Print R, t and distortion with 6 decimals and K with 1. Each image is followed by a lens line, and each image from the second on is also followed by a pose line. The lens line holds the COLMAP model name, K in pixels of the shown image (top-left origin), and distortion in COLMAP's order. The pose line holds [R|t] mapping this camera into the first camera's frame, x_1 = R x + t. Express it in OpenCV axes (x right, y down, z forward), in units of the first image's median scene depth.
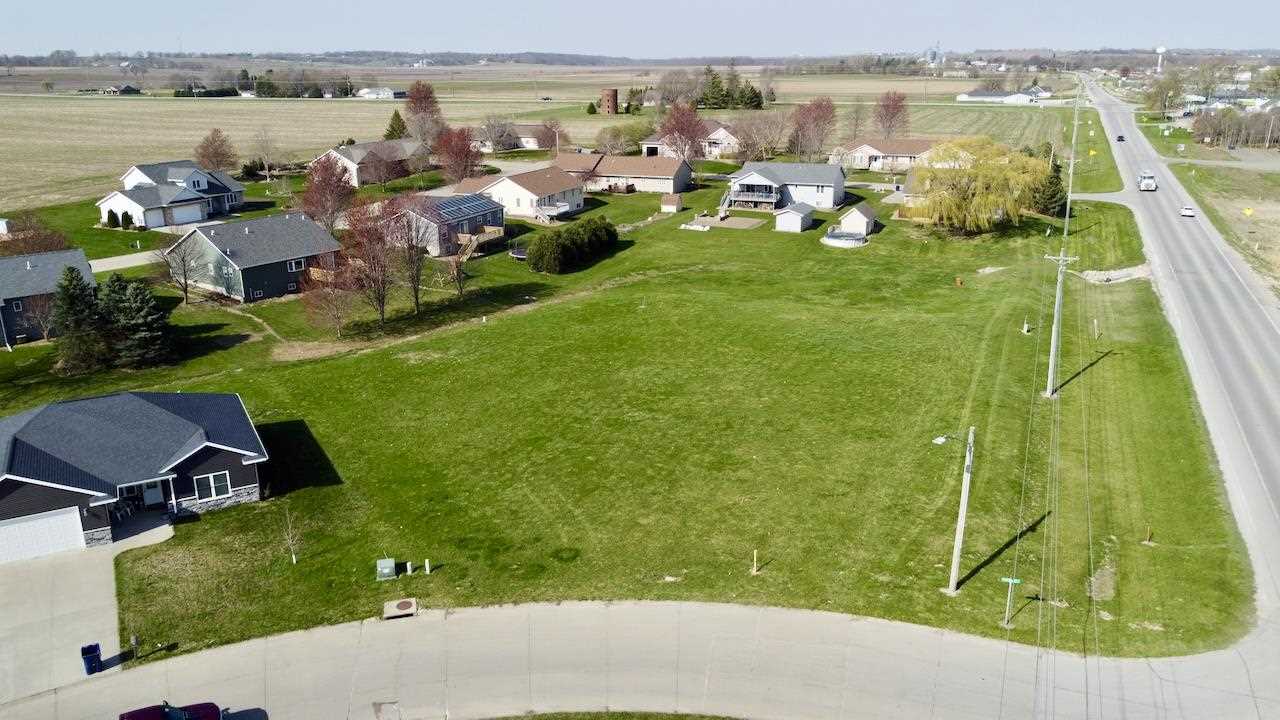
lens RADIAL K [[971.3, 0, 640.0], [0, 971.3, 360.0], [0, 0, 1]] dist [0.002429, -0.008915]
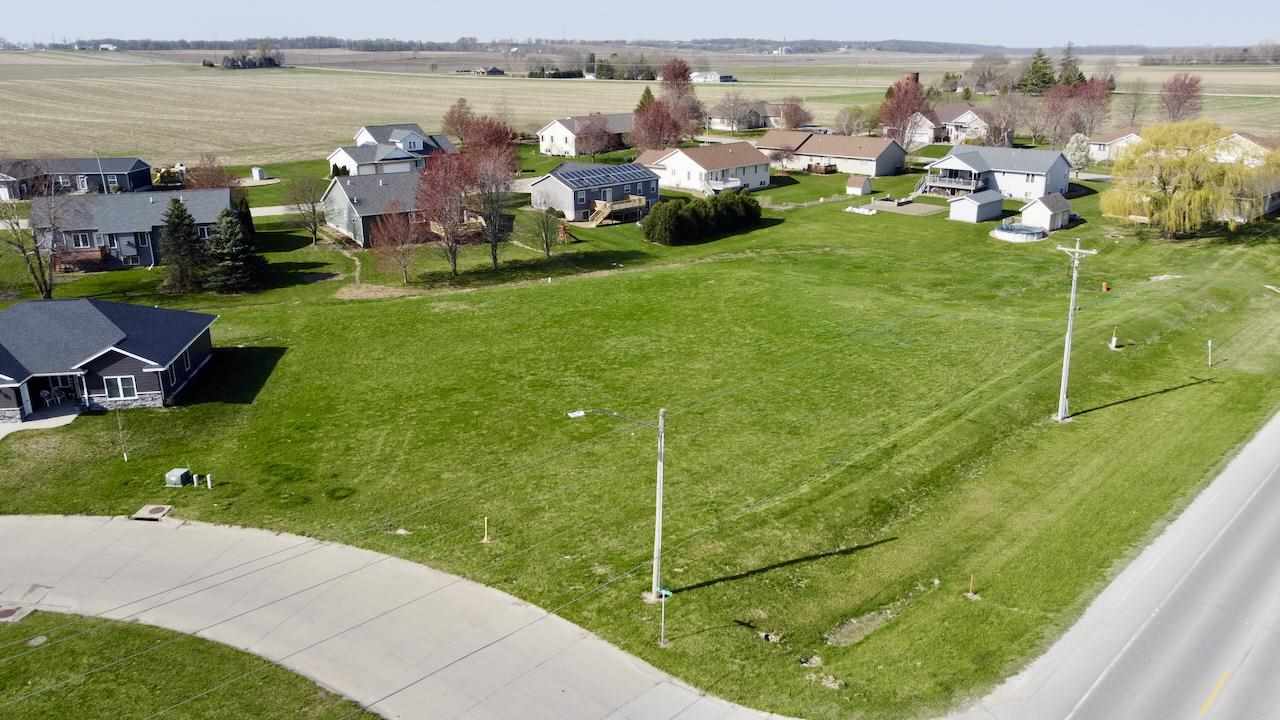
lens RADIAL K [[971.3, 0, 640.0], [0, 971.3, 360.0], [0, 0, 1]] dist [0.002429, -0.008915]
pose [[0.936184, 0.110628, -0.333649, 0.294330], [-0.106980, 0.993828, 0.029347, 0.001113], [0.334836, 0.008220, 0.942241, 0.089094]]
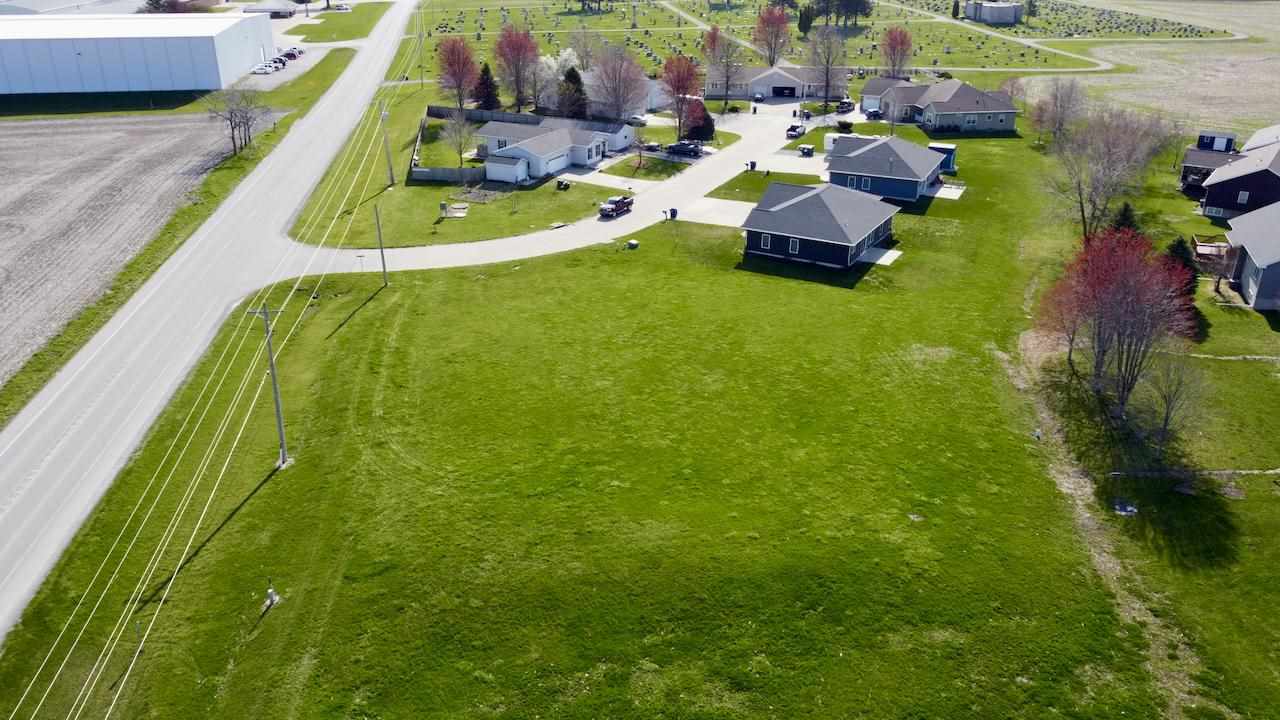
lens RADIAL K [[971.3, 0, 640.0], [0, 971.3, 360.0], [0, 0, 1]] dist [0.002429, -0.008915]
pose [[-0.855934, 0.219165, -0.468342, 0.444762], [-0.145958, 0.766497, 0.625442, -0.524405], [0.496058, 0.603695, -0.624082, 1.368438]]
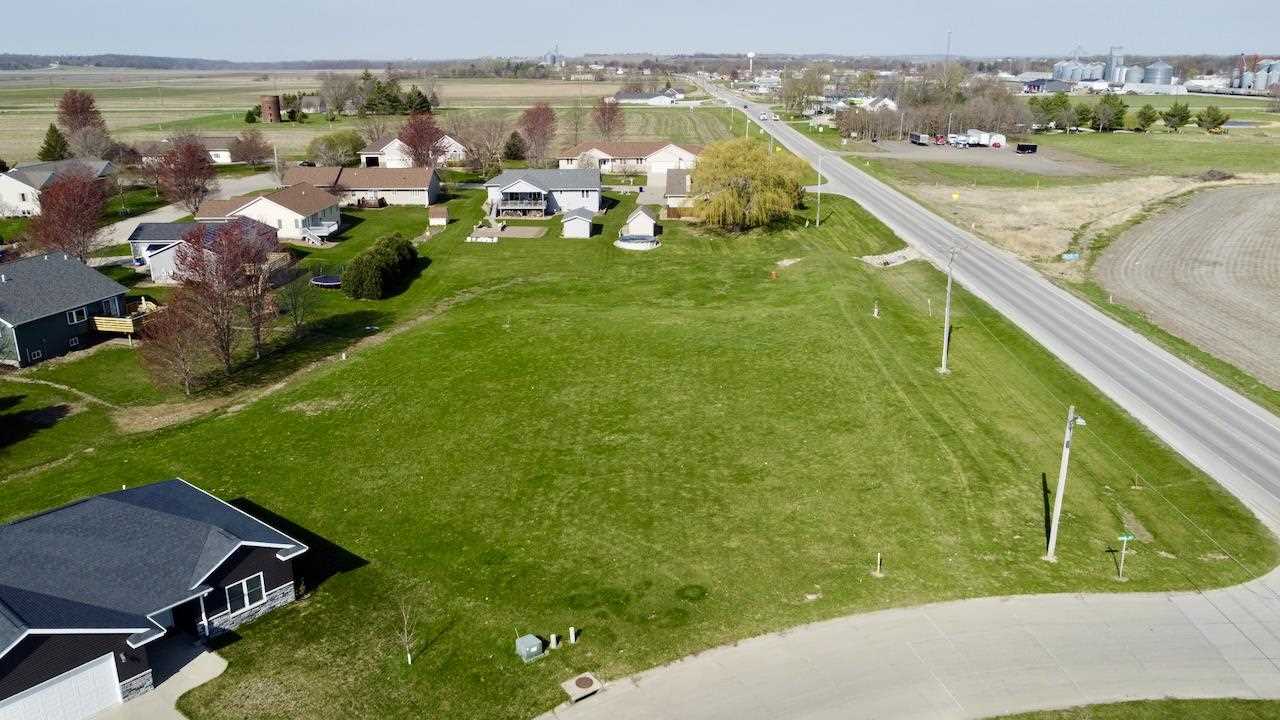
lens RADIAL K [[971.3, 0, 640.0], [0, 971.3, 360.0], [0, 0, 1]] dist [0.002429, -0.008915]
pose [[0.929656, -0.106289, 0.352764, -0.240616], [0.107394, 0.994080, 0.016498, -0.026067], [-0.352429, 0.022547, 0.935567, 0.069574]]
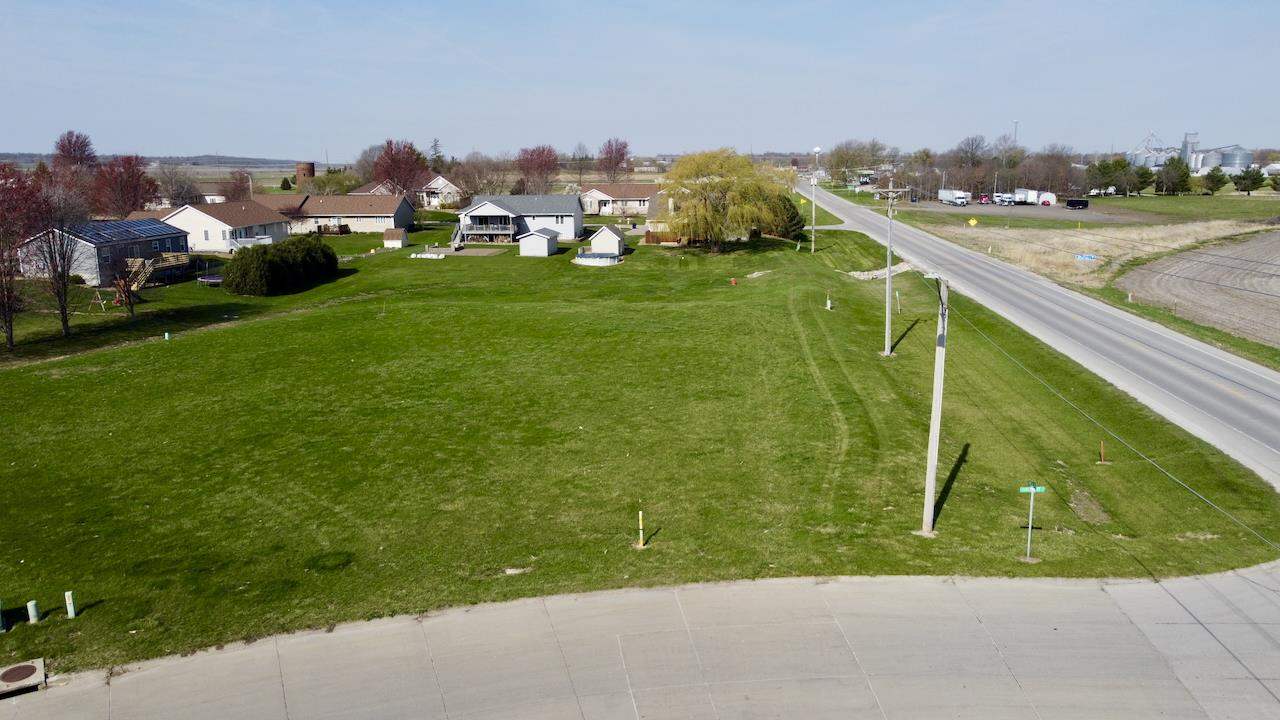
lens RADIAL K [[971.3, 0, 640.0], [0, 971.3, 360.0], [0, 0, 1]] dist [0.002429, -0.008915]
pose [[0.954625, -0.059594, 0.291788, -0.034073], [0.089269, 0.991982, -0.089457, 0.081911], [-0.284117, 0.111446, 0.952291, 0.199168]]
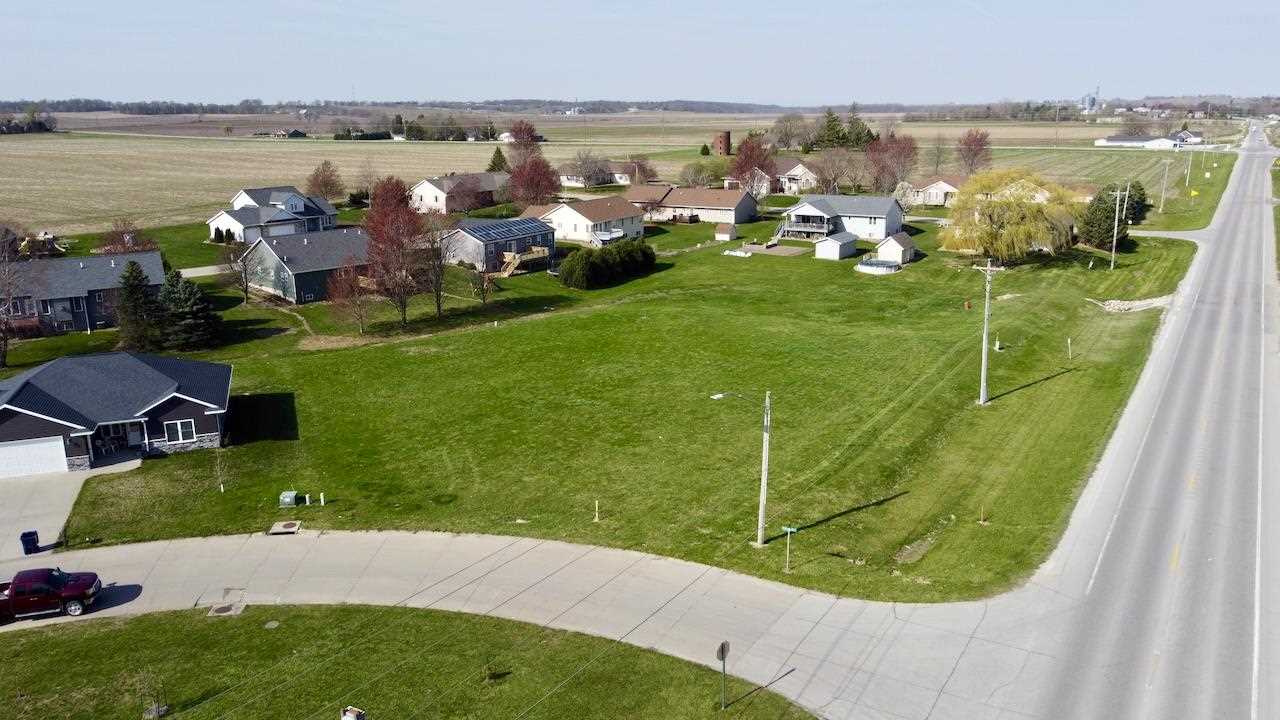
lens RADIAL K [[971.3, 0, 640.0], [0, 971.3, 360.0], [0, 0, 1]] dist [0.002429, -0.008915]
pose [[0.988676, 0.035925, -0.145701, 0.173692], [-0.042585, 0.998173, -0.042852, 0.042022], [0.143895, 0.048572, 0.988400, -0.060330]]
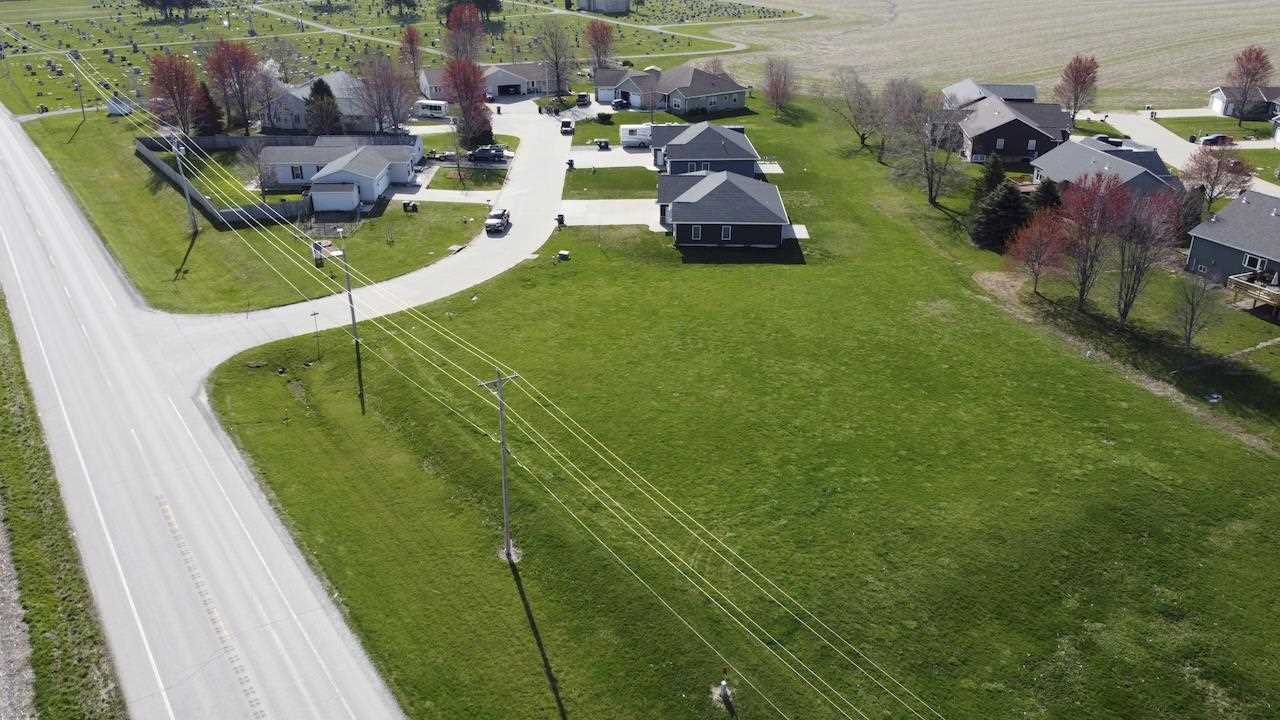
lens RADIAL K [[971.3, 0, 640.0], [0, 971.3, 360.0], [0, 0, 1]] dist [0.002429, -0.008915]
pose [[-0.522357, 0.360449, -0.772800, 0.737823], [-0.245237, 0.804481, 0.540989, -0.423823], [0.816702, 0.472108, -0.331831, 1.041079]]
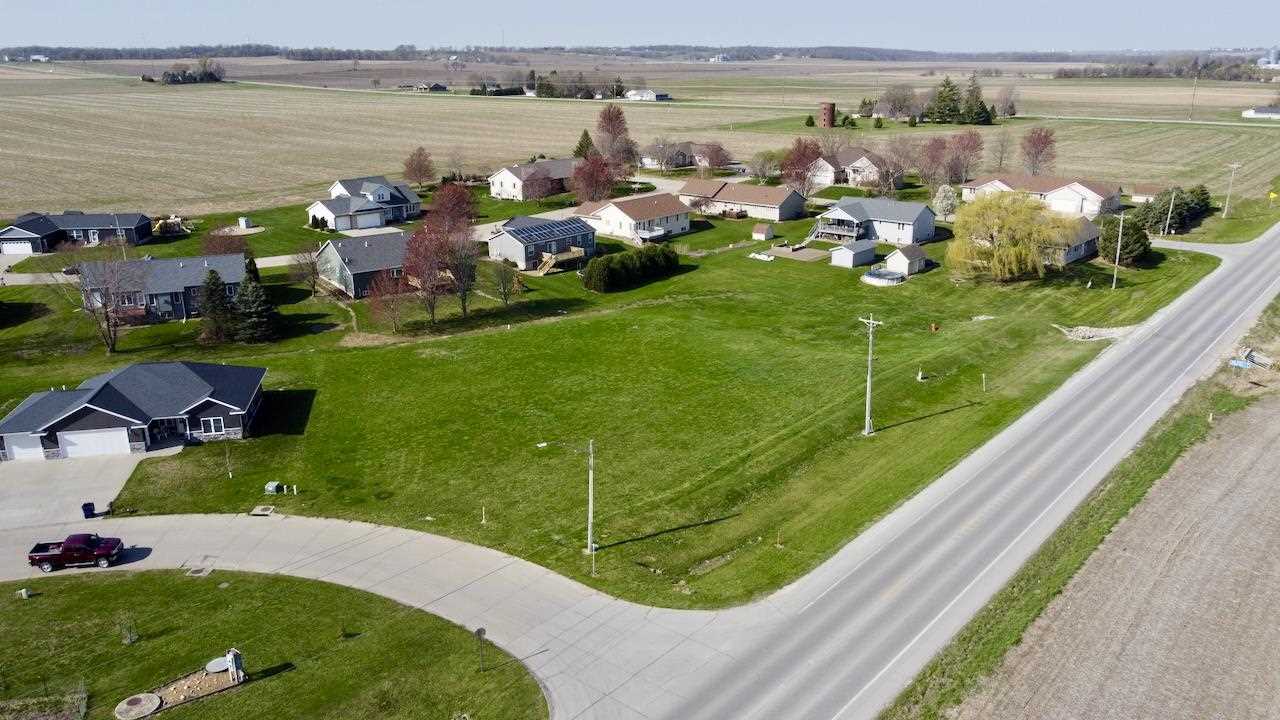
lens RADIAL K [[971.3, 0, 640.0], [0, 971.3, 360.0], [0, 0, 1]] dist [0.002429, -0.008915]
pose [[0.955510, 0.093568, -0.279725, 0.396419], [-0.091361, 0.995597, 0.020949, -0.044203], [0.280454, 0.005539, 0.959851, -0.195148]]
